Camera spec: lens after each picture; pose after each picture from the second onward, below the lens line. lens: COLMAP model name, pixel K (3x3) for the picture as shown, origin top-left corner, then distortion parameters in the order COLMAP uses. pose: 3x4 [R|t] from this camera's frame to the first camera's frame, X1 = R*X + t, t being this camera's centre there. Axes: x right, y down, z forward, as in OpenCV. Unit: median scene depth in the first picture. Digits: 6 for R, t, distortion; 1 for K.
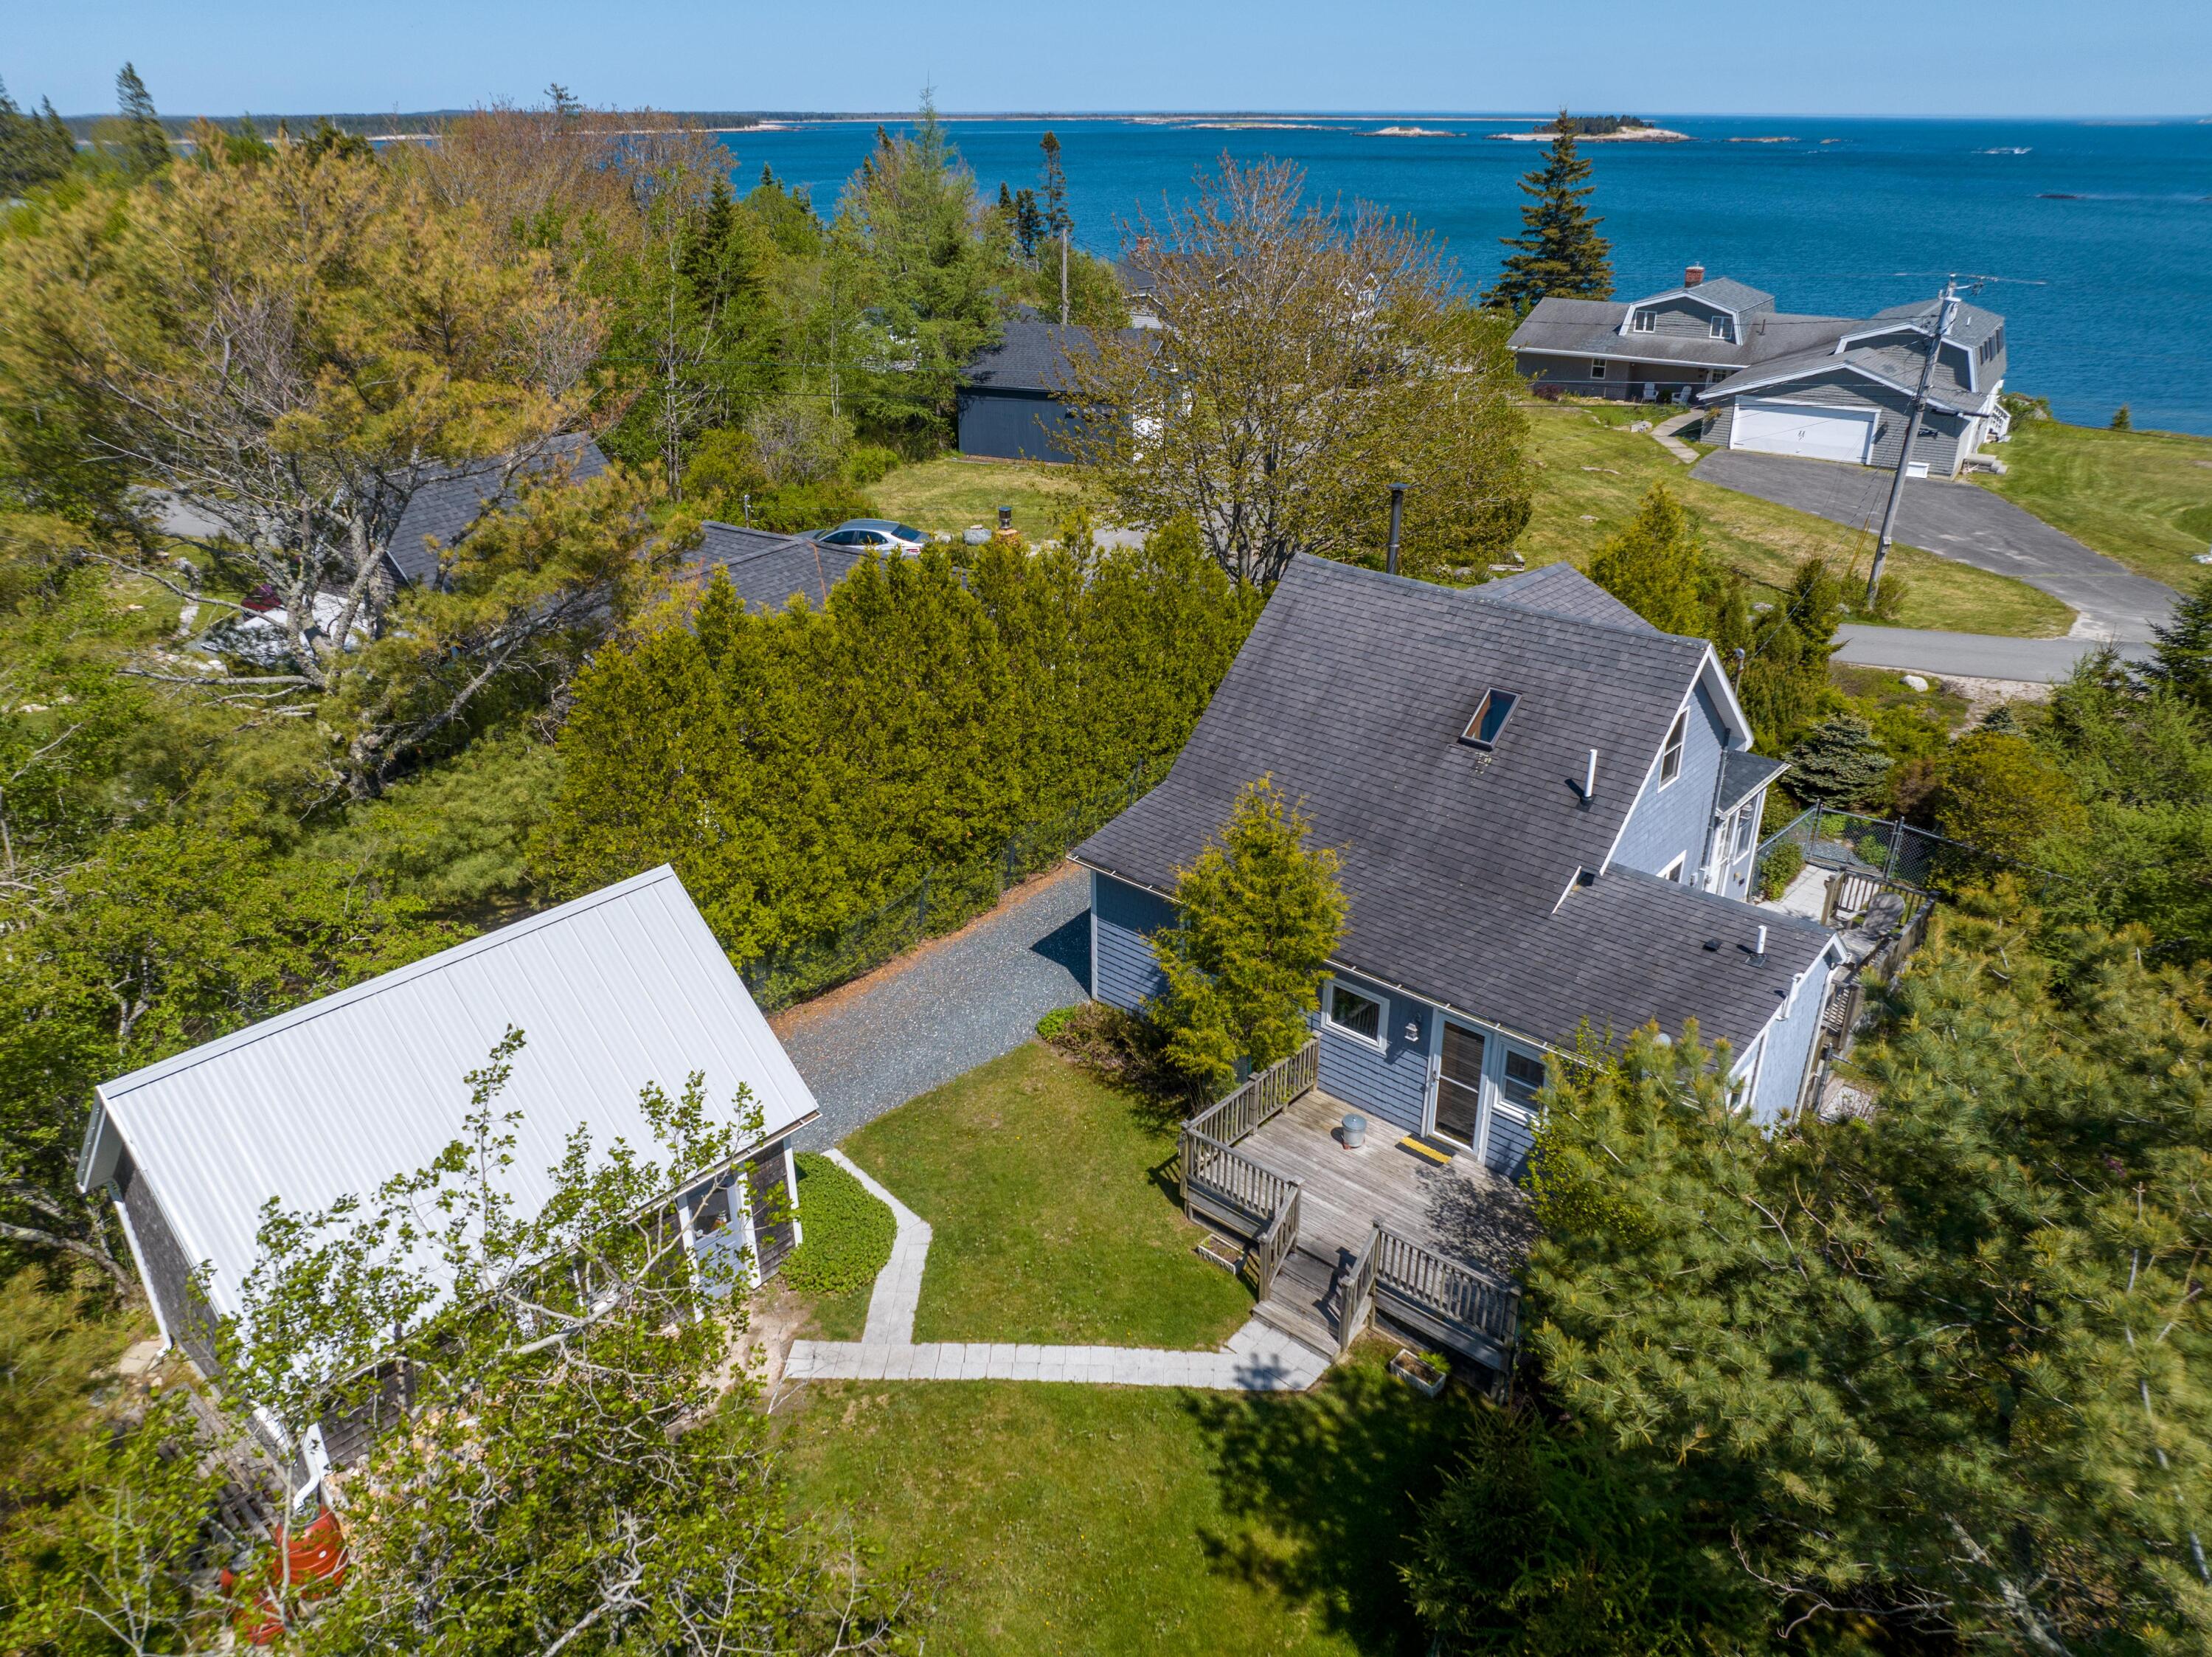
lens RADIAL K [[1555.3, 0, 1112.4], [0, 1555.3, 821.9], [0, 0, 1]] dist [-0.035841, -0.002453]
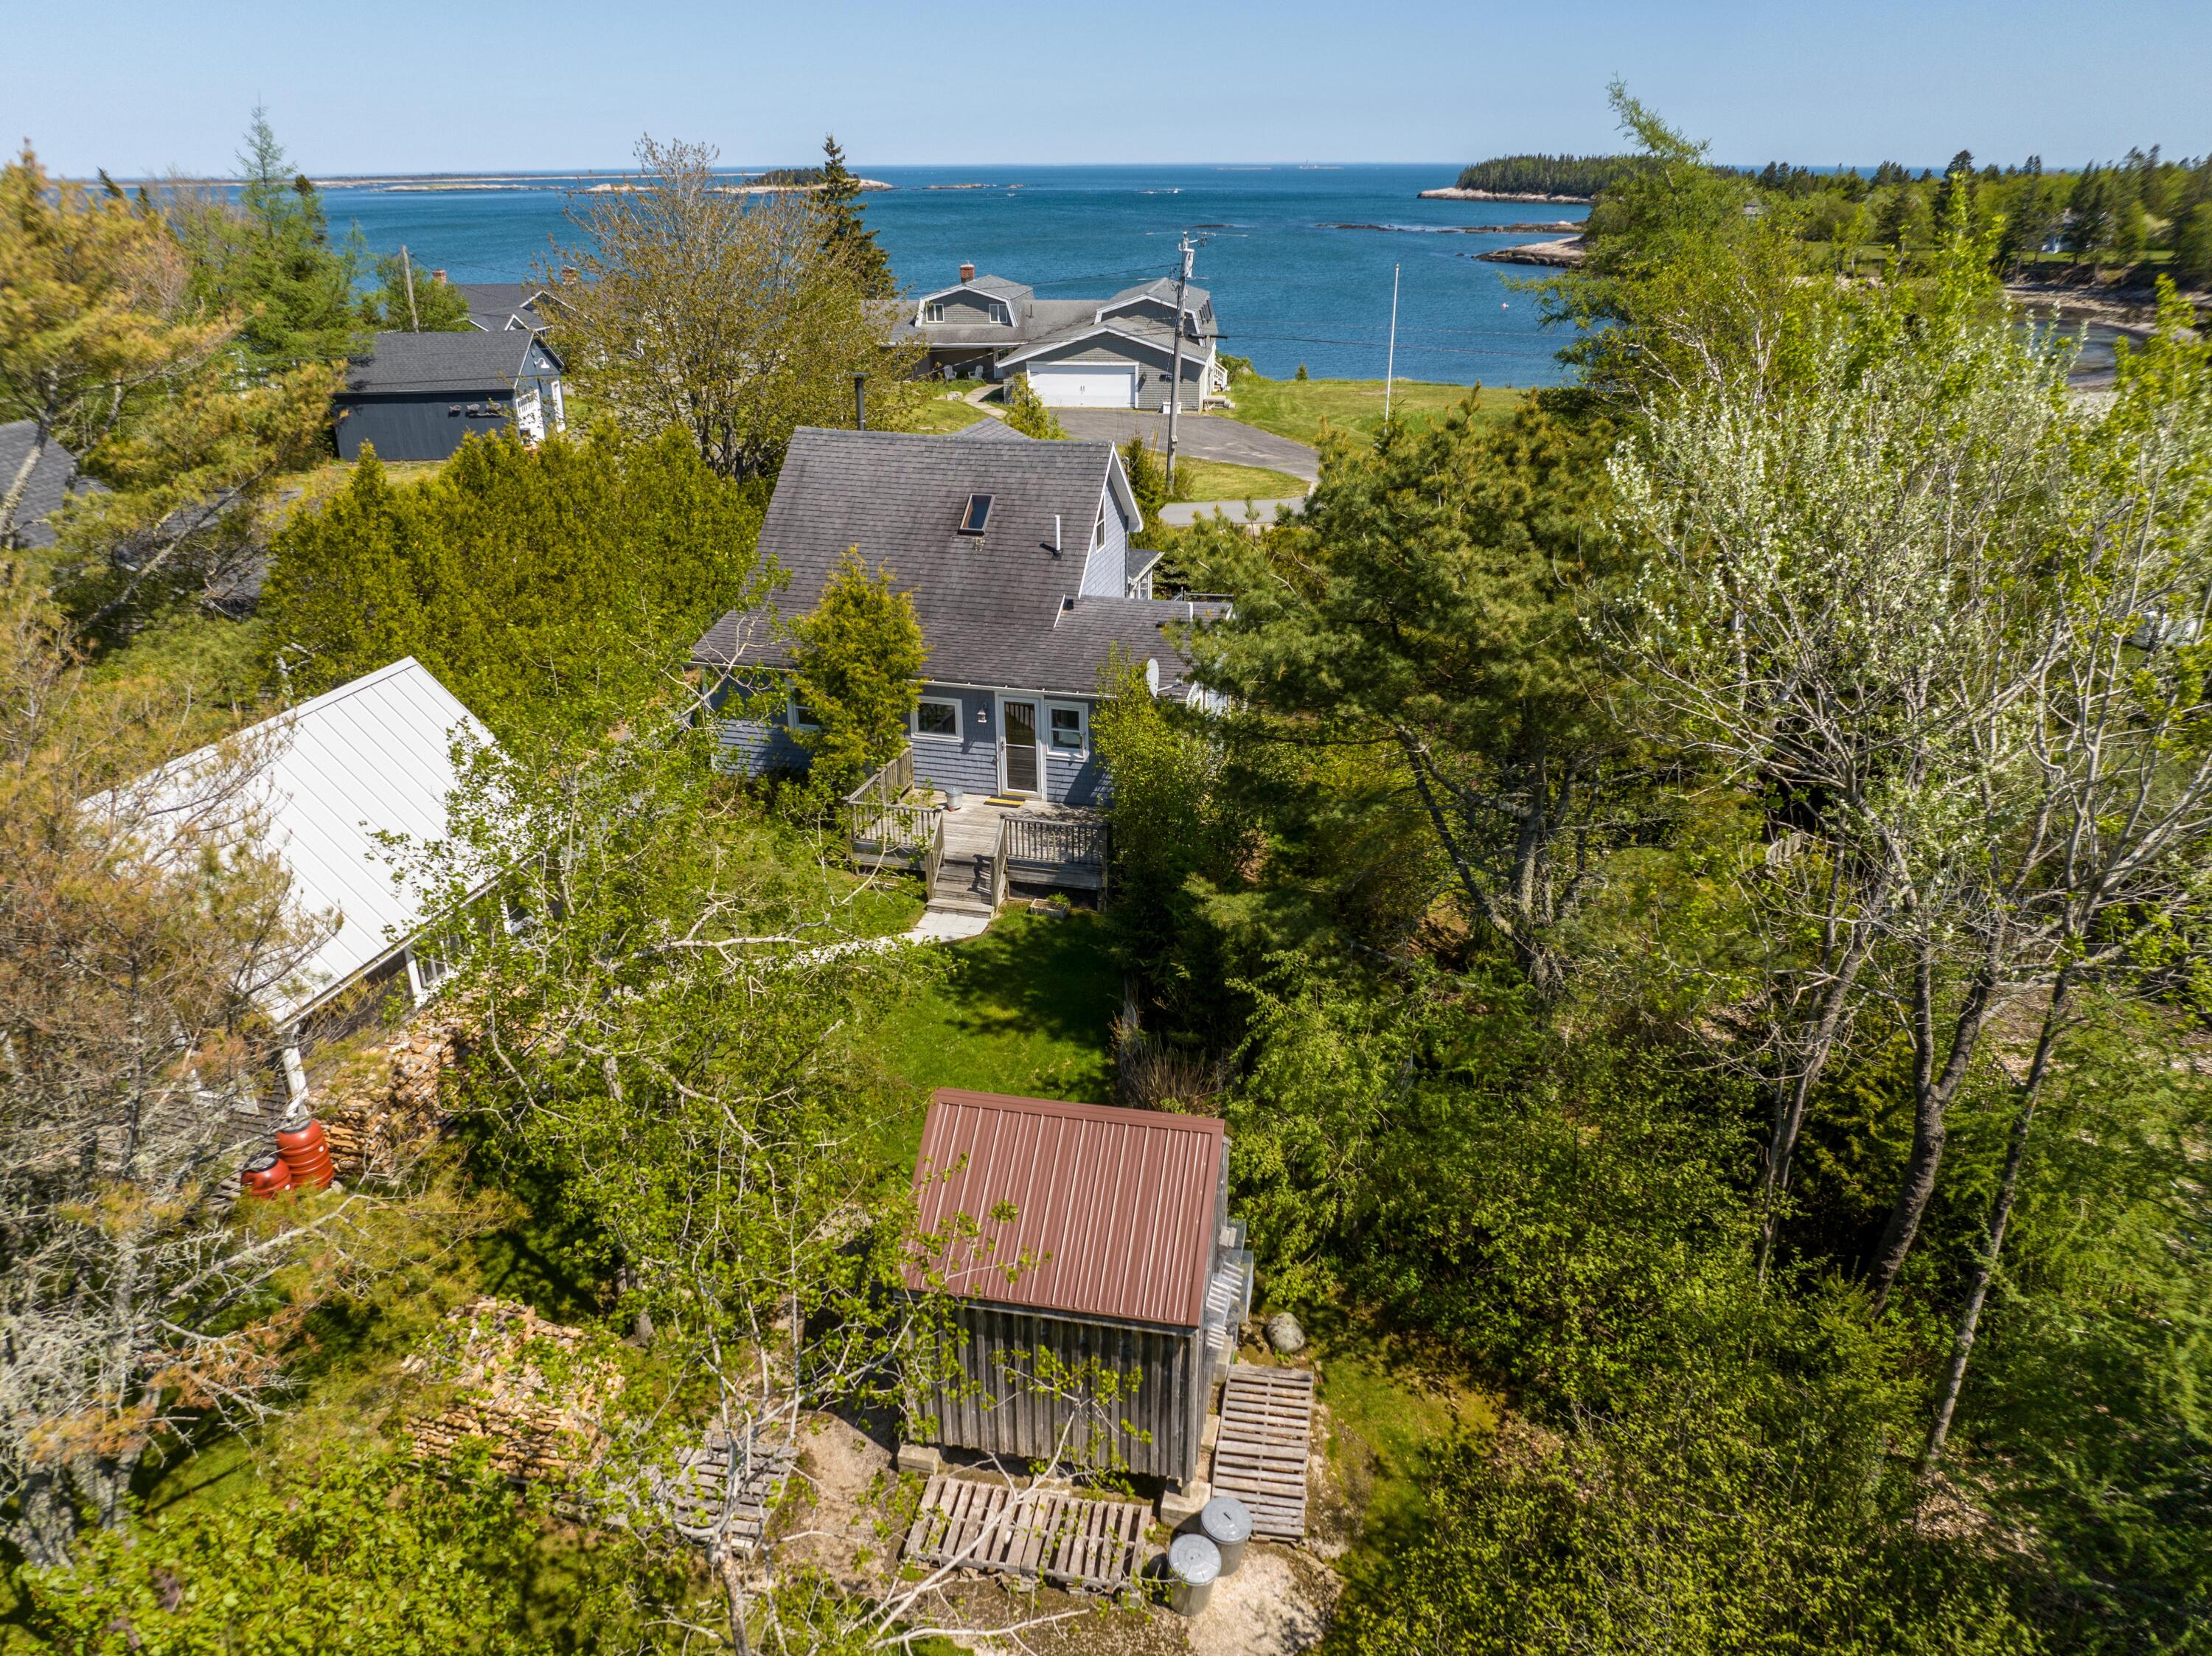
lens RADIAL K [[1555.0, 0, 1112.4], [0, 1555.0, 821.4], [0, 0, 1]] dist [-0.035841, -0.002453]
pose [[0.894327, -0.175922, 0.411377, -0.140697], [0.188729, 0.981982, 0.009642, 0.112060], [-0.405661, 0.069016, 0.911414, -0.153954]]
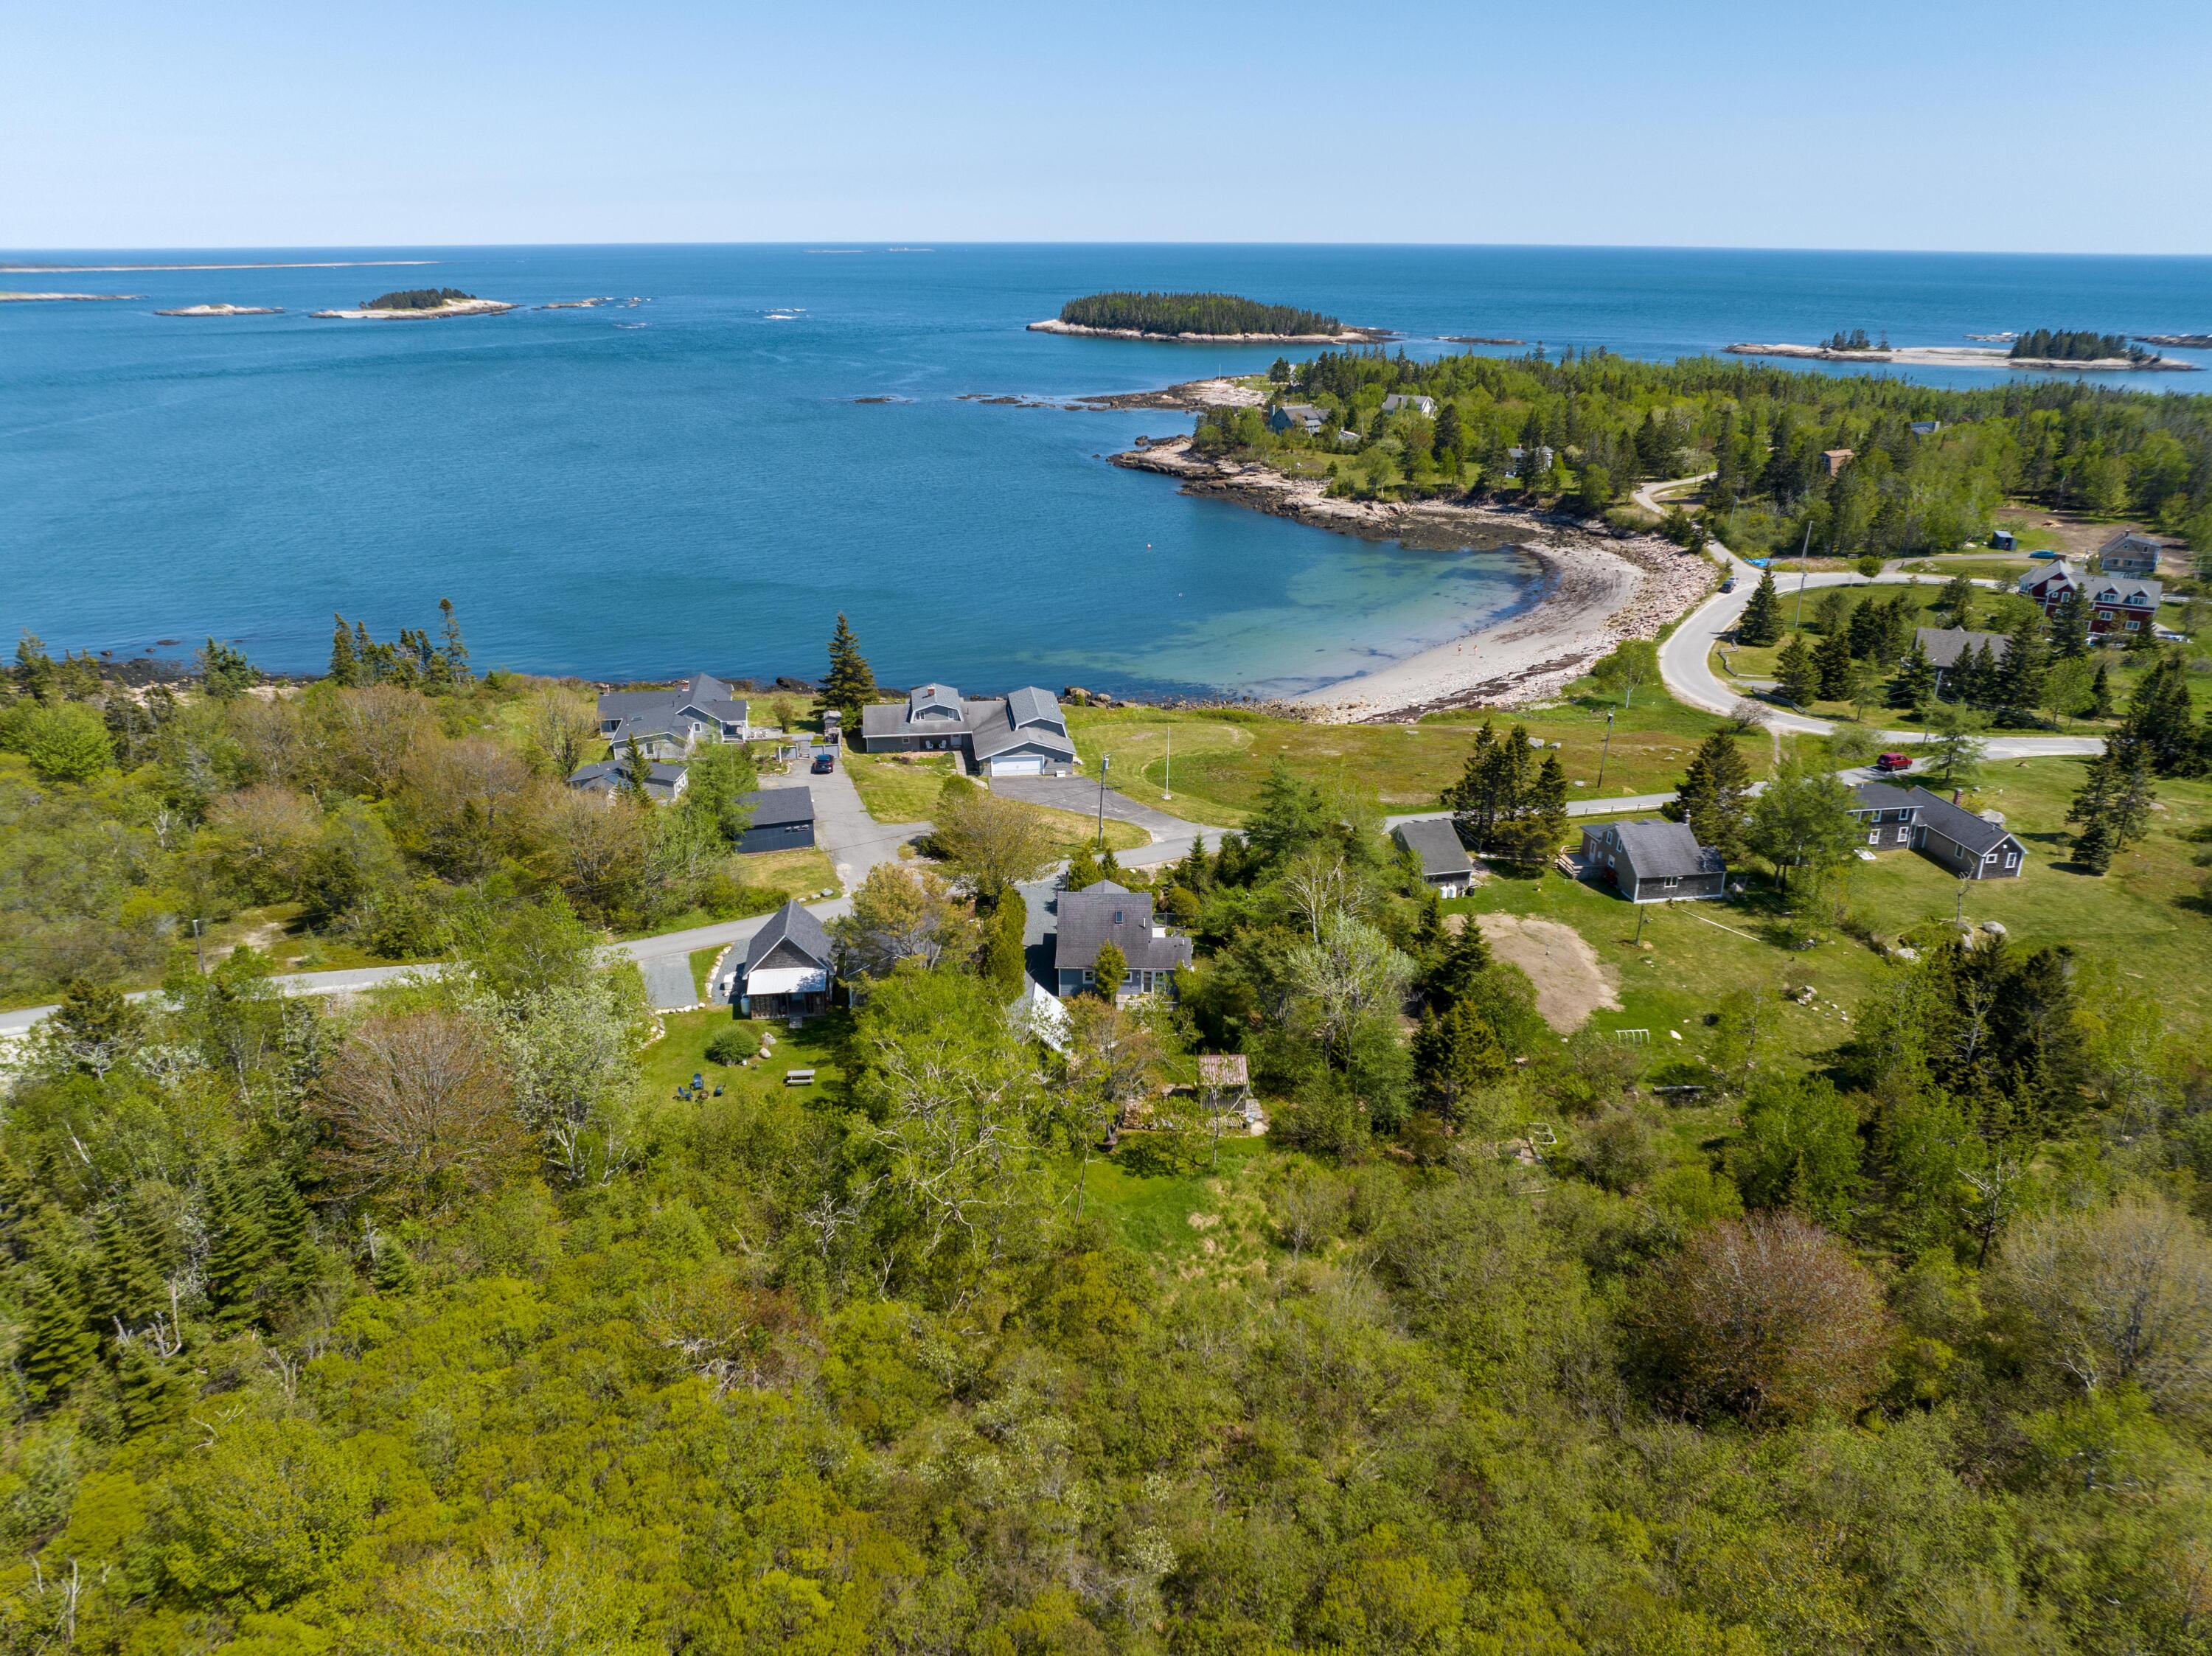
lens RADIAL K [[1555.0, 0, 1112.4], [0, 1555.0, 821.4], [0, 0, 1]] dist [-0.035841, -0.002453]
pose [[0.757241, -0.224837, 0.613216, -1.503893], [0.267352, 0.963323, 0.023060, -0.261665], [-0.595910, 0.146483, 0.789578, -1.628145]]
